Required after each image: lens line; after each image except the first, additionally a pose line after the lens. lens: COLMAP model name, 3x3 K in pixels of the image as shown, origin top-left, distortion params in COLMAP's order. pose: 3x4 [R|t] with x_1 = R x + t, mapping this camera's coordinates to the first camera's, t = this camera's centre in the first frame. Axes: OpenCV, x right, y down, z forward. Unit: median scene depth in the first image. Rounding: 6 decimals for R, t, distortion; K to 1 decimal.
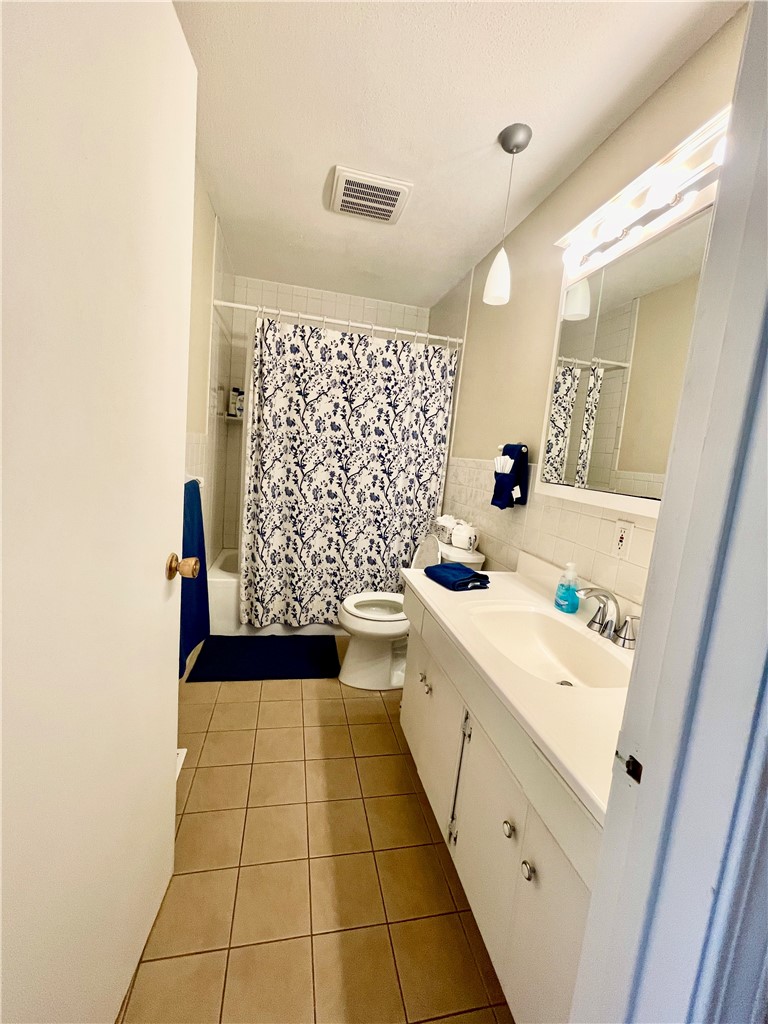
lens RADIAL K [[409.2, 0, 379.2], [0, 409.2, 505.4], [0, 0, 1]] dist [-0.000109, -0.002072]
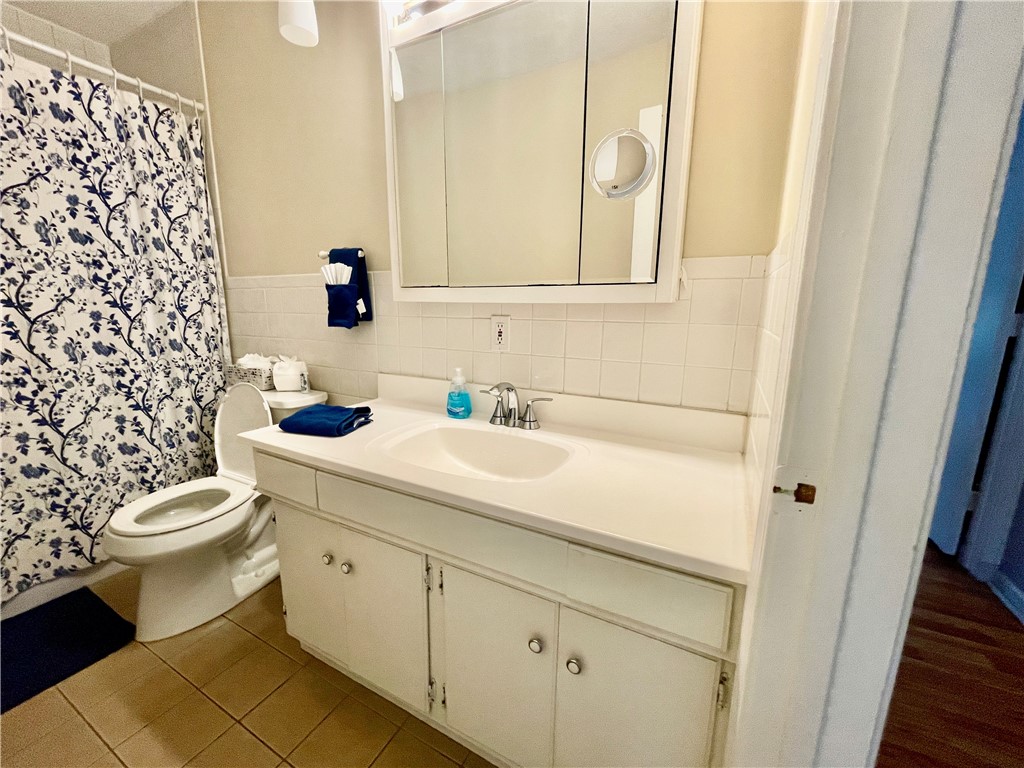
lens RADIAL K [[409.2, 0, 515.8], [0, 409.2, 387.5], [0, 0, 1]] dist [-0.000109, -0.002072]
pose [[0.638806, -0.235123, 0.732560, -0.081567], [0.146036, 0.971904, 0.184597, 0.014396], [-0.755381, -0.010942, 0.655195, 0.136194]]
